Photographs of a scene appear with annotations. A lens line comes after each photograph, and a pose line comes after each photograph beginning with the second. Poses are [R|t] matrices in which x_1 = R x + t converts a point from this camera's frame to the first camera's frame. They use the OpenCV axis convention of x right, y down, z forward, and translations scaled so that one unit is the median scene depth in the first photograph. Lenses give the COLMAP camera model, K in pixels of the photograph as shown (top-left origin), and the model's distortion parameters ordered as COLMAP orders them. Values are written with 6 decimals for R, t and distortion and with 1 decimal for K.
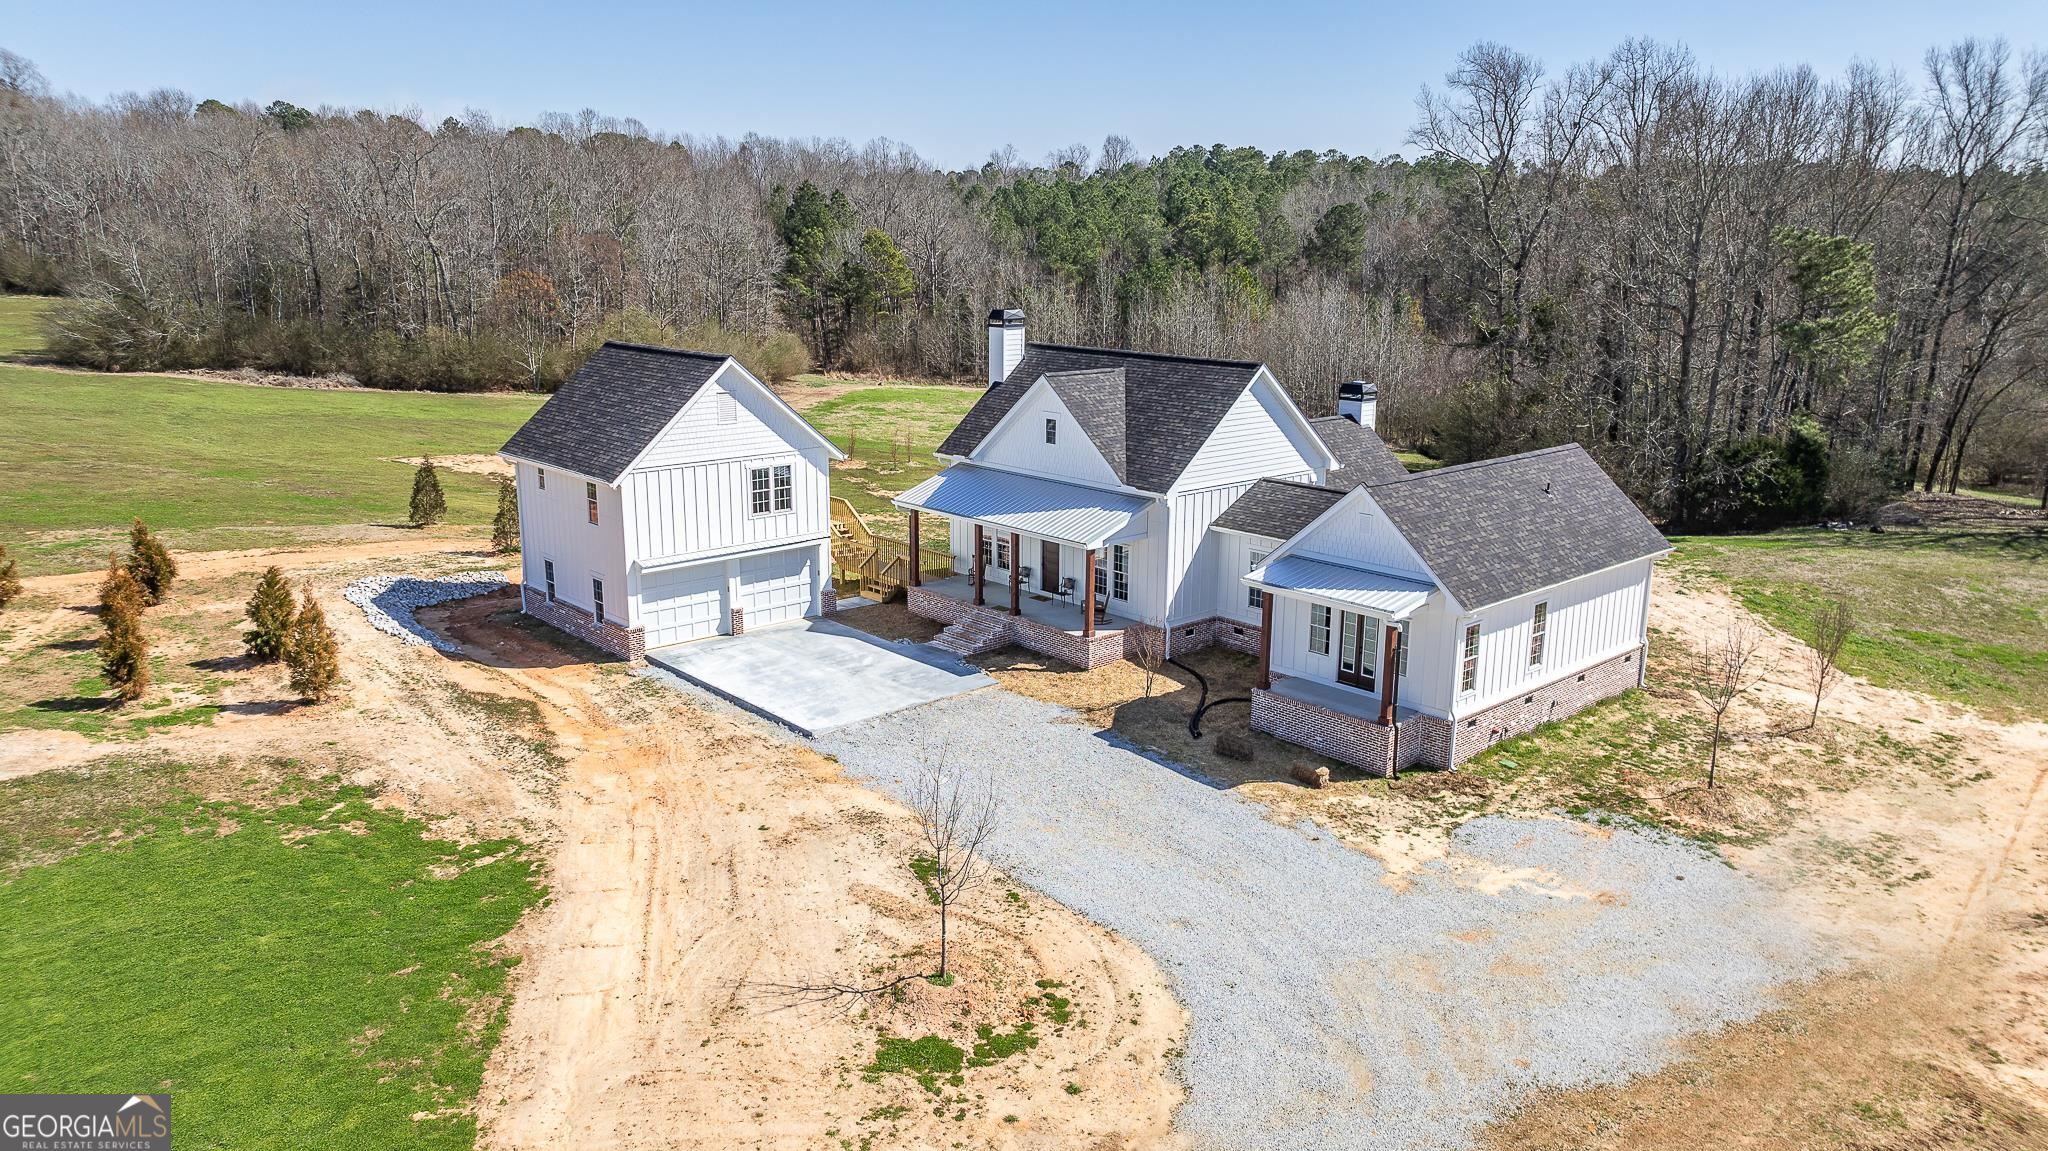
lens RADIAL K [[1441.9, 0, 1024.0], [0, 1441.9, 575.5], [0, 0, 1]] dist [-0.011710, -0.006524]
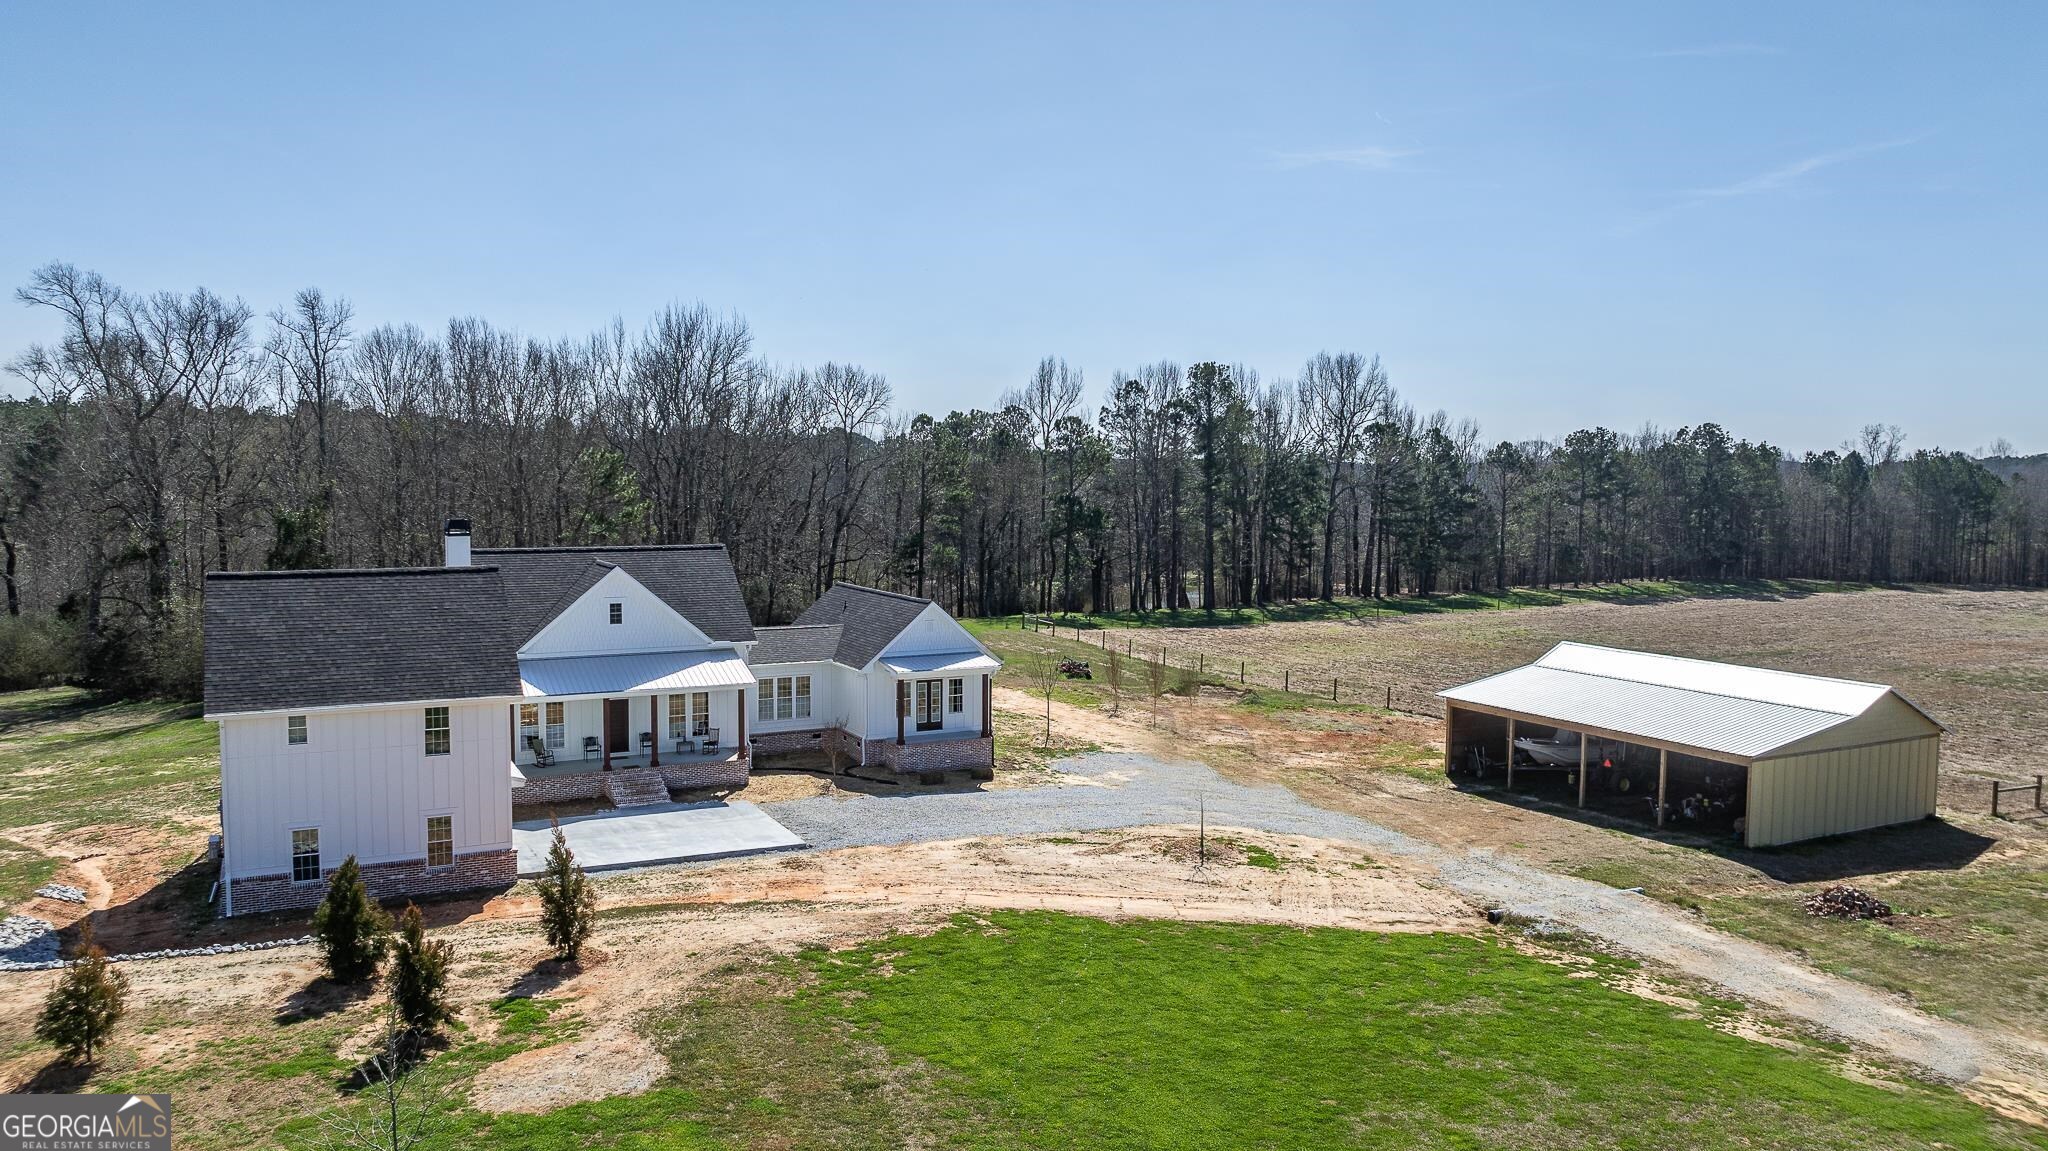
lens RADIAL K [[1442.0, 0, 1024.0], [0, 1442.0, 575.5], [0, 0, 1]] dist [-0.035654, 0.036314]
pose [[0.252373, -0.076292, 0.964618, -1.114814], [0.222369, 0.974779, 0.018917, -0.084636], [-0.941732, 0.209727, 0.262973, 0.395450]]
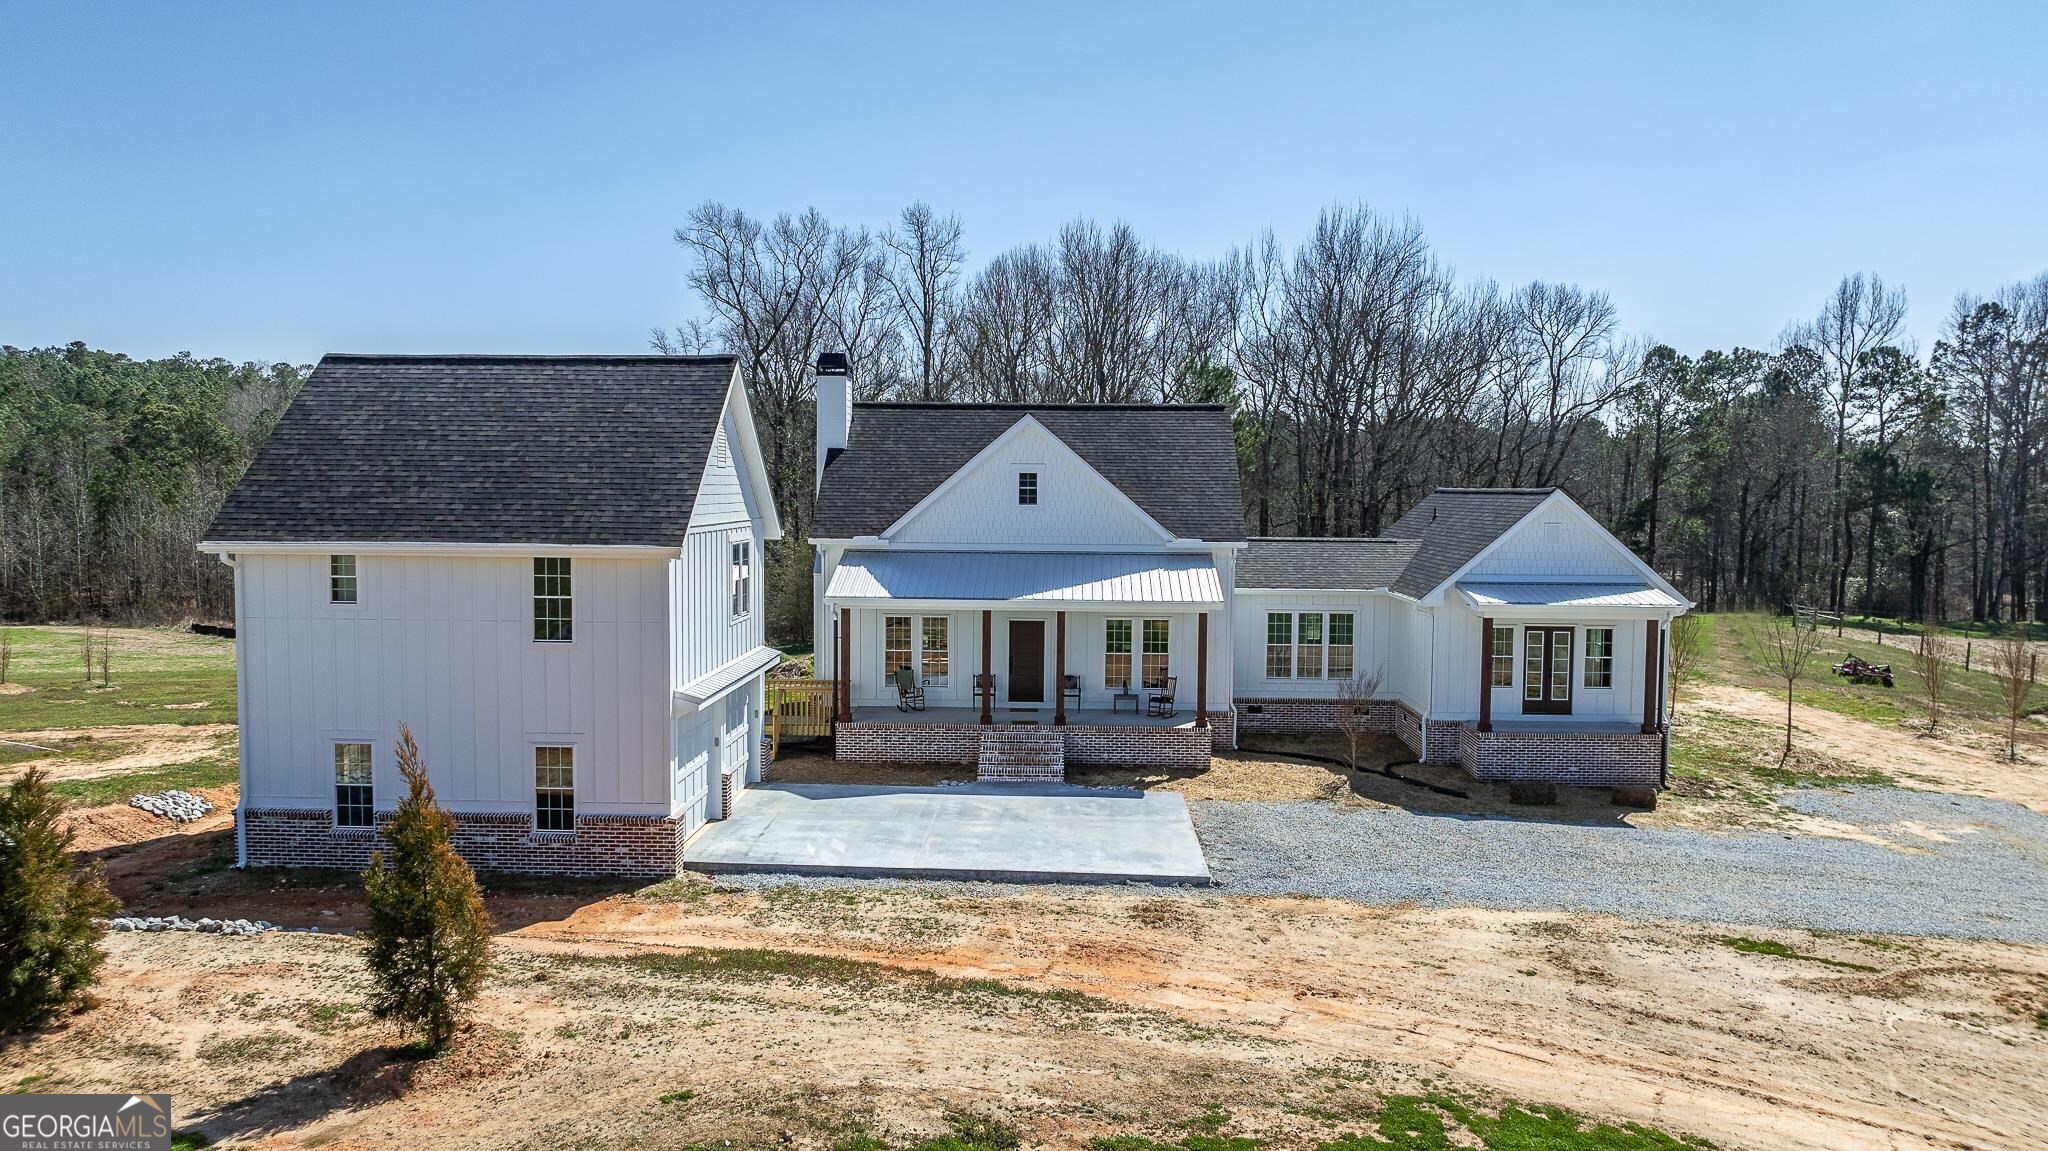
lens RADIAL K [[1441.9, 0, 1024.0], [0, 1441.9, 575.5], [0, 0, 1]] dist [-0.011710, -0.006524]
pose [[0.696280, -0.044916, 0.716364, -0.581106], [0.163678, 0.981680, -0.097538, 0.022259], [-0.698859, 0.185166, 0.690876, 0.512803]]
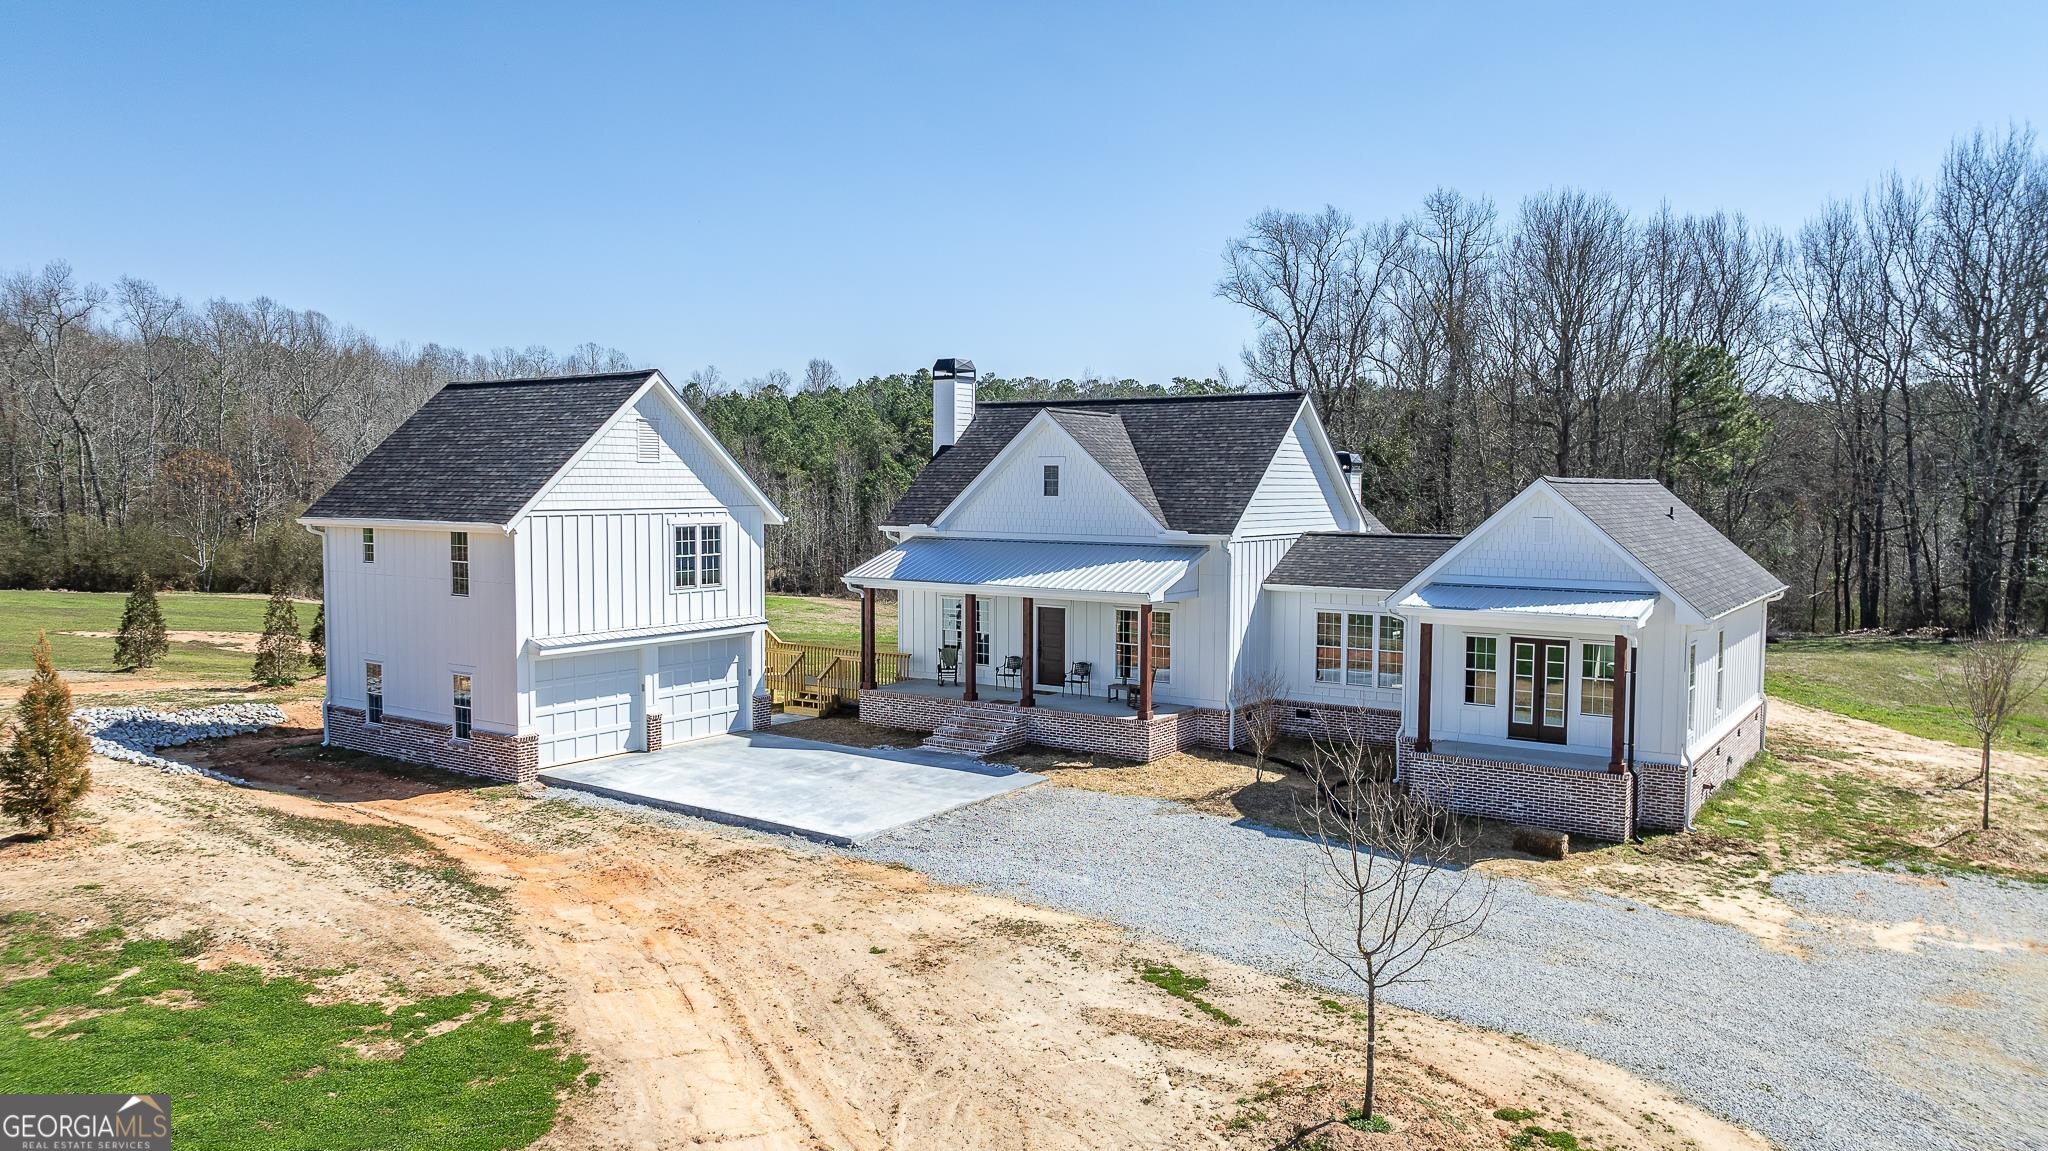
lens RADIAL K [[1442.0, 0, 1024.0], [0, 1442.0, 575.5], [0, 0, 1]] dist [-0.035654, 0.036314]
pose [[0.973806, -0.016288, 0.226795, -0.193563], [0.054360, 0.985184, -0.162656, 0.088618], [-0.220786, 0.170724, 0.960264, 0.257951]]
